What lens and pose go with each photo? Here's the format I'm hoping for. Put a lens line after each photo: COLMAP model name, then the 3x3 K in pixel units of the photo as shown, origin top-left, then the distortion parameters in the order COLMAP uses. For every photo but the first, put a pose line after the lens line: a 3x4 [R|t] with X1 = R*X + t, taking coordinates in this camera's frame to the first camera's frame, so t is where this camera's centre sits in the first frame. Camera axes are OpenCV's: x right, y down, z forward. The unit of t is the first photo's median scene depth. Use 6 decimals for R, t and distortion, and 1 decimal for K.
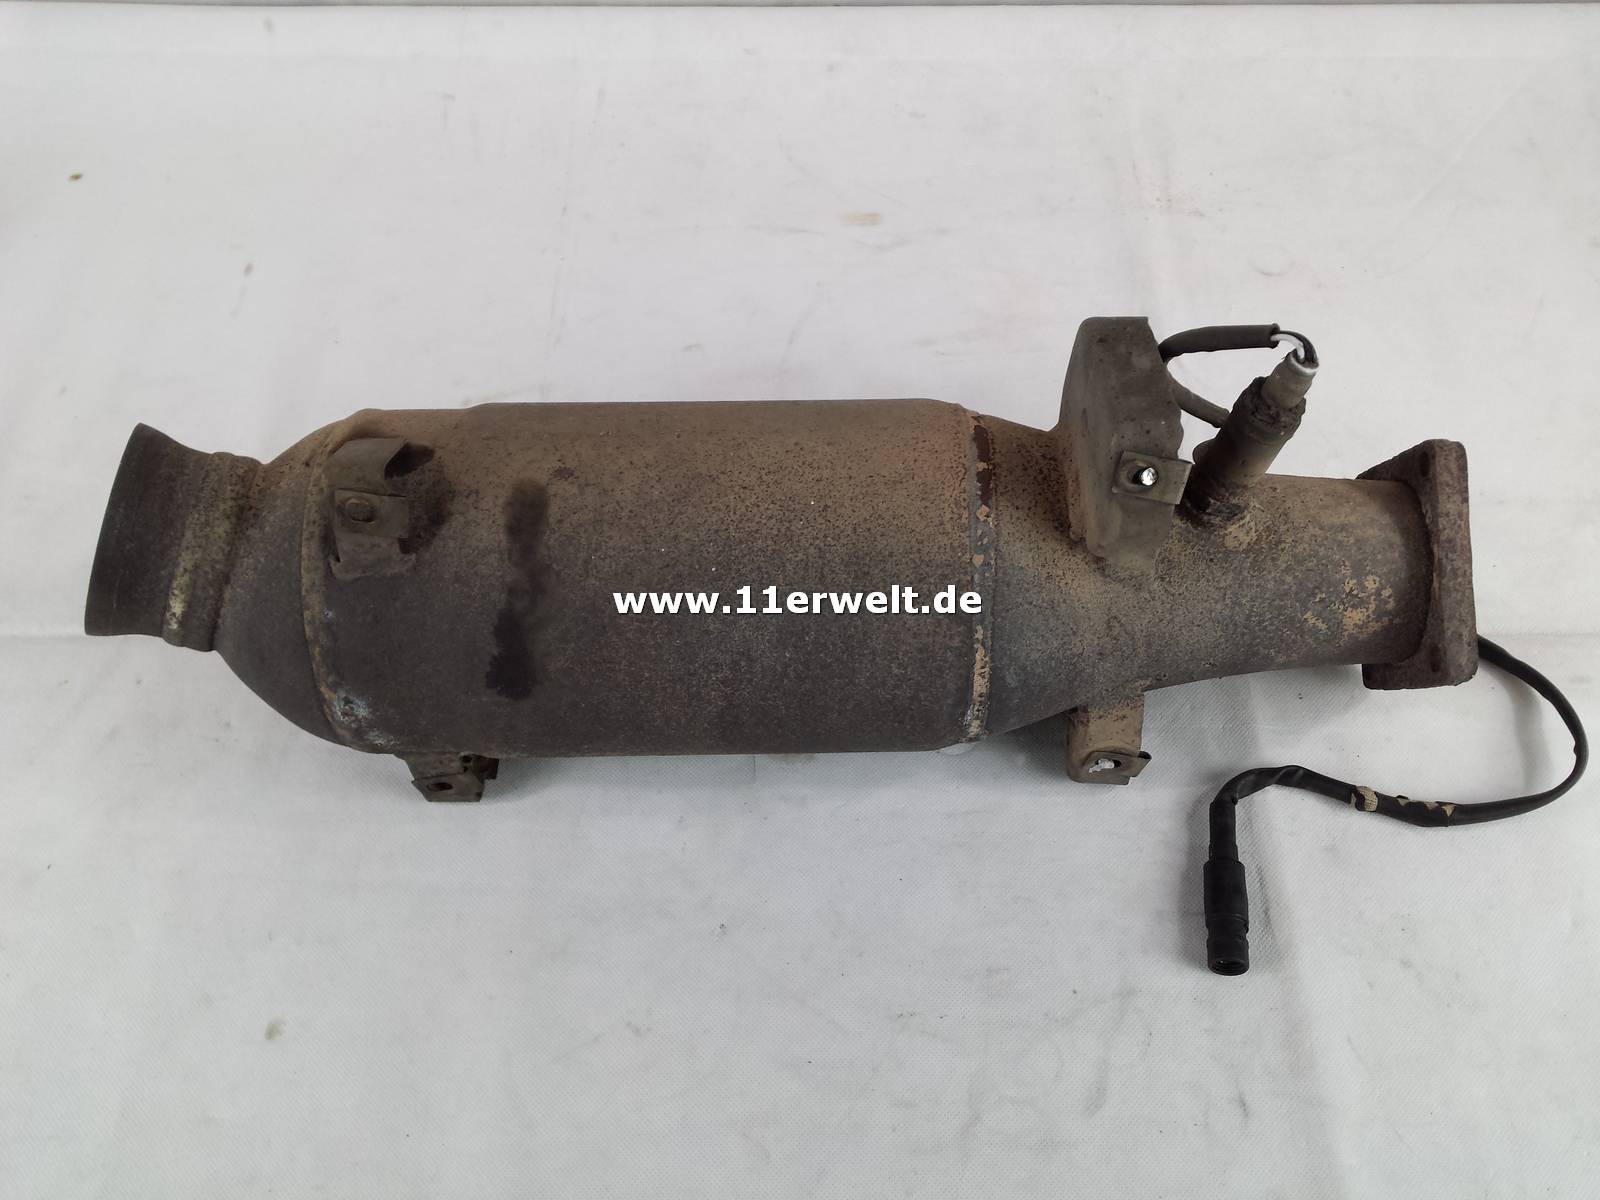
lens RADIAL K [[1454.8, 0, 760.6], [0, 1454.8, 571.1], [0, 0, 1]] dist [0.142647, -0.302177]
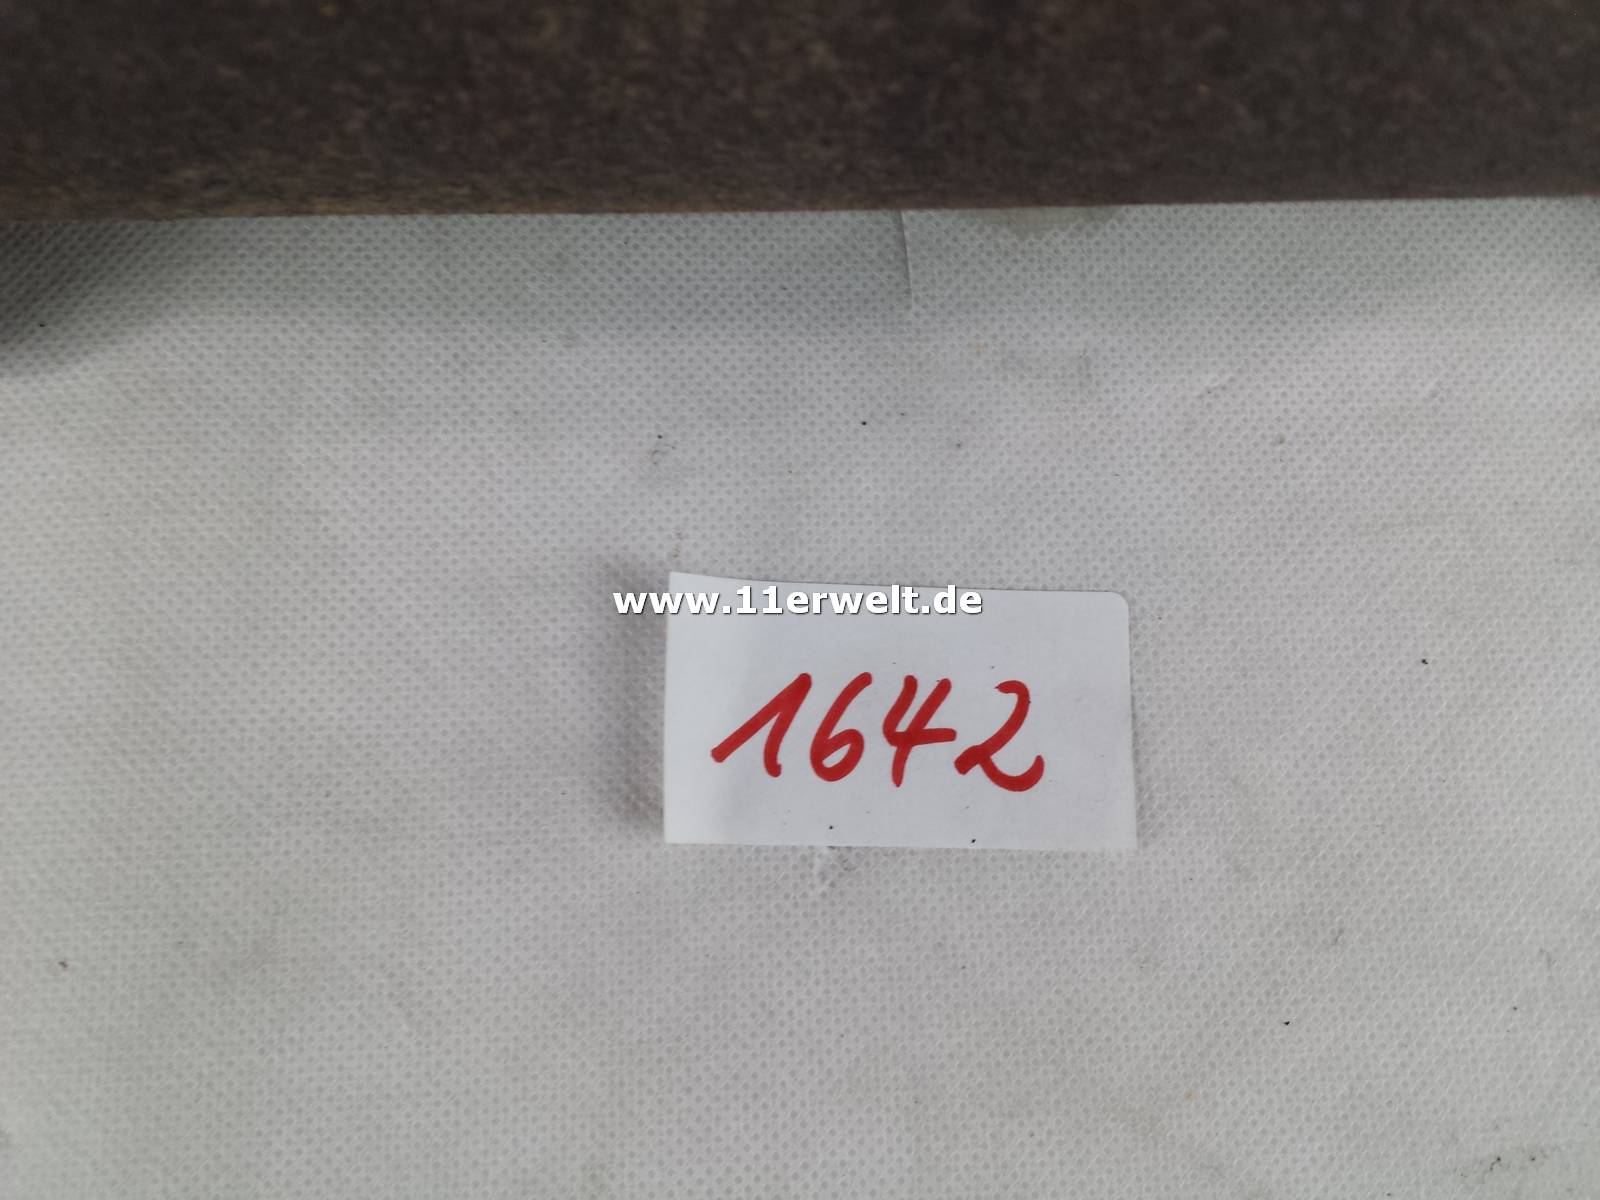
lens RADIAL K [[1454.8, 0, 760.6], [0, 1454.8, 571.1], [0, 0, 1]] dist [0.142647, -0.302177]
pose [[0.996058, -0.029816, 0.083539, -0.060585], [-0.003921, 0.926091, 0.377279, 0.088514], [-0.088614, -0.376120, 0.922324, 0.750953]]
